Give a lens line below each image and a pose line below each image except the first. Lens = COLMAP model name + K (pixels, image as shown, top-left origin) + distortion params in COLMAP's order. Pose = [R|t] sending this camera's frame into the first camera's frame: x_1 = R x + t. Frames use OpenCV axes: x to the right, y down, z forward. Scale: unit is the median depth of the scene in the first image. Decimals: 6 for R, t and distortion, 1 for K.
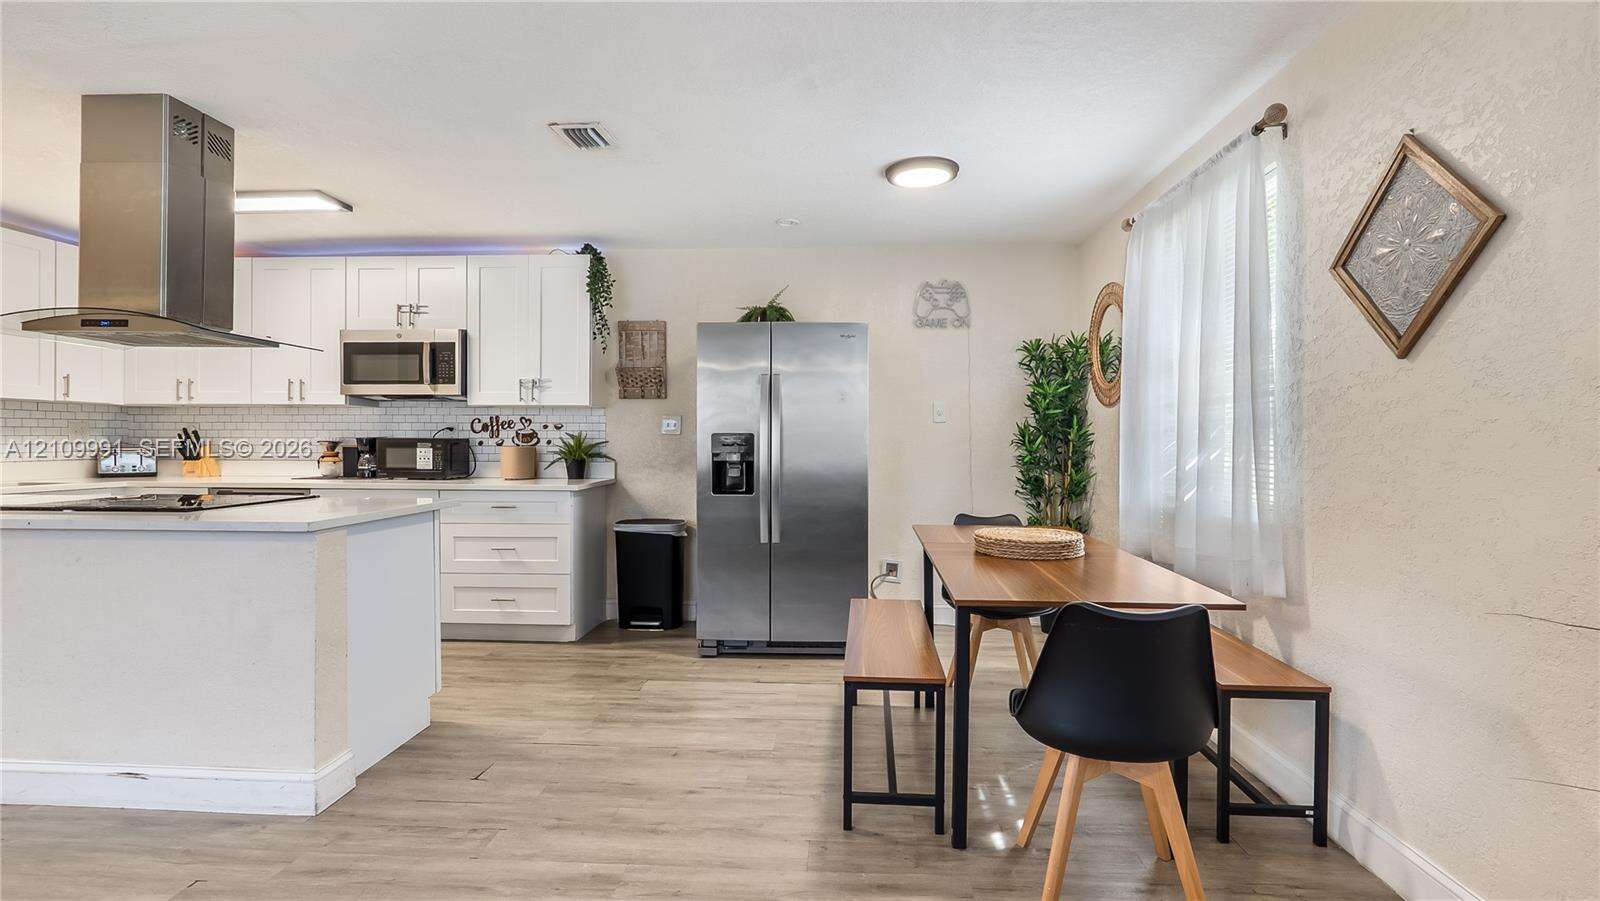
lens RADIAL K [[745.5, 0, 803.6], [0, 745.5, 448.3], [0, 0, 1]] dist [-0.007907, 0.001524]
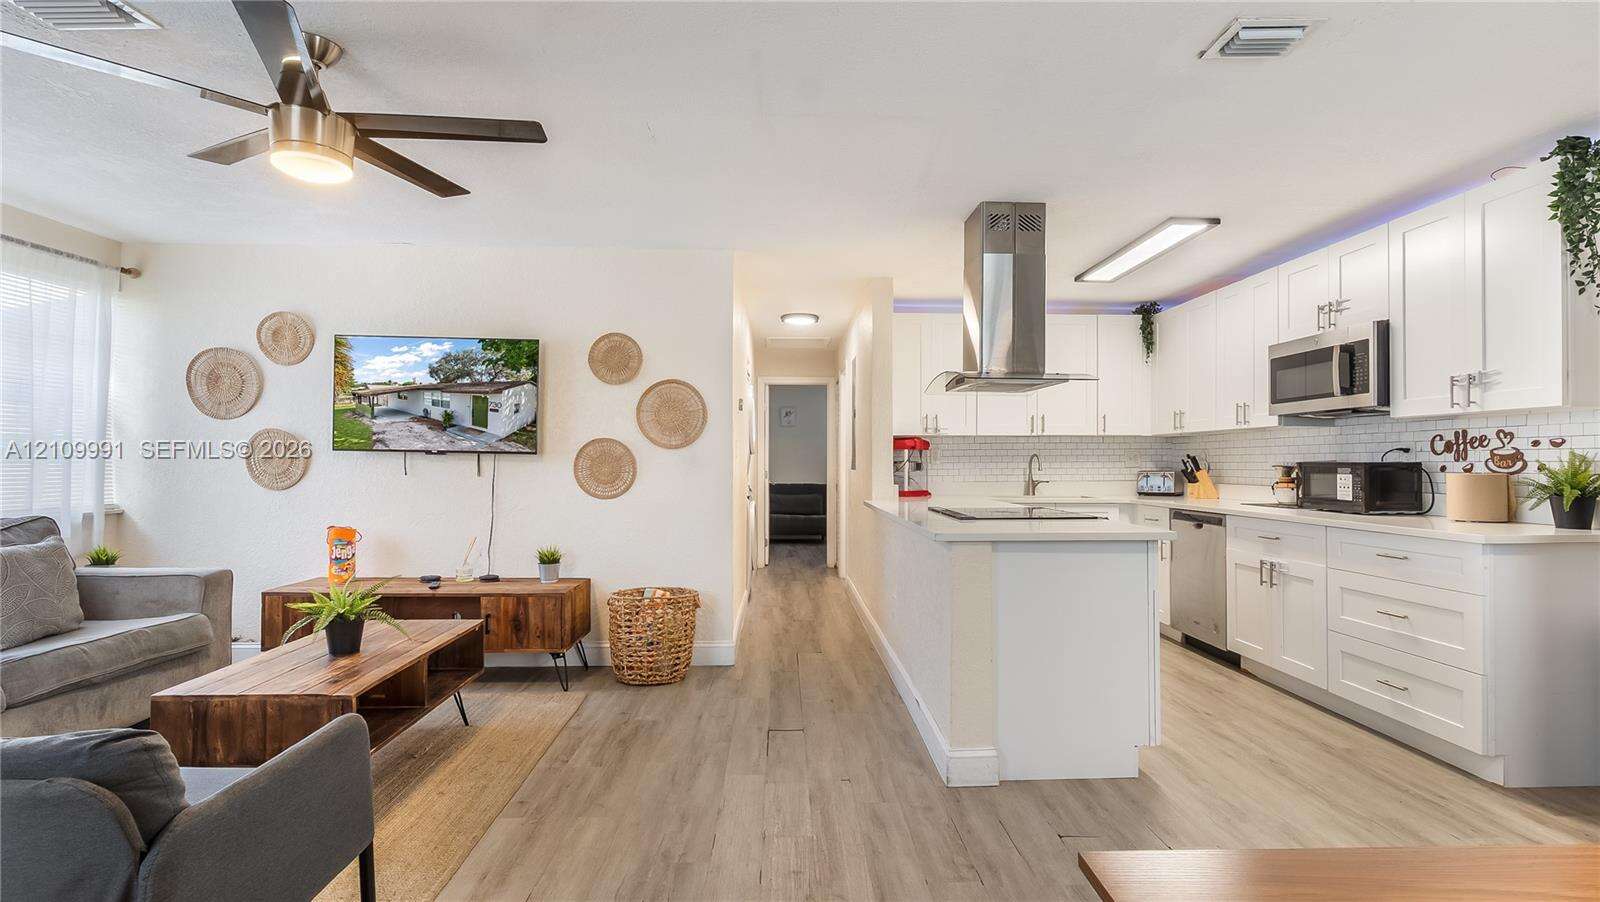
lens RADIAL K [[744.2, 0, 805.4], [0, 744.2, 455.9], [0, 0, 1]] dist [-0.002116, -0.001045]
pose [[0.089534, -0.013952, -0.995886, 0.249064], [-0.010906, 0.999828, -0.014988, -0.001803], [0.995924, 0.012203, 0.089367, 0.339046]]
